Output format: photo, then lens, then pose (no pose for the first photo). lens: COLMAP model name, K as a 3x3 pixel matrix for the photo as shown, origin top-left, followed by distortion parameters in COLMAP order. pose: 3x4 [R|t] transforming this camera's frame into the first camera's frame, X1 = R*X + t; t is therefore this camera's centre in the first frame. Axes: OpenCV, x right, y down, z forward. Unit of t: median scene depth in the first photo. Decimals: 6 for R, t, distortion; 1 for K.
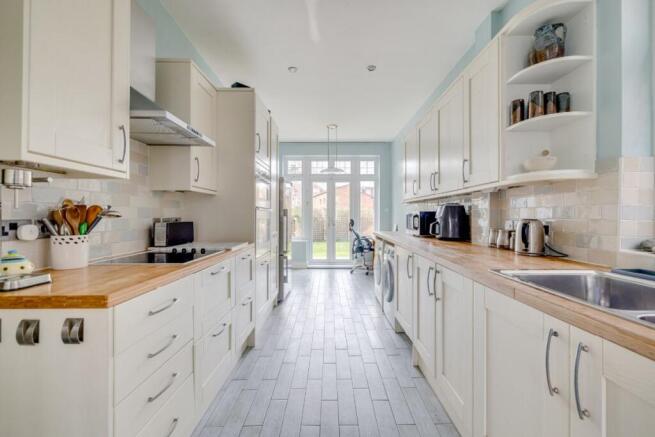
lens RADIAL K [[276.3, 0, 328.9], [0, 276.3, 216.5], [0, 0, 1]] dist [-0.001933, -0.000075]
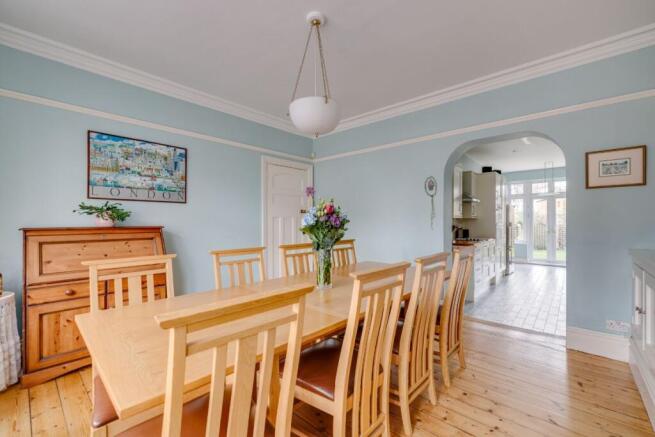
lens RADIAL K [[276.3, 0, 328.4], [0, 276.3, 220.0], [0, 0, 1]] dist [-0.001933, -0.000075]
pose [[0.747207, -0.001907, -0.664588, 0.096921], [0.000101, 0.999996, -0.002756, -0.023961], [0.664591, 0.001992, 0.747205, -0.723056]]
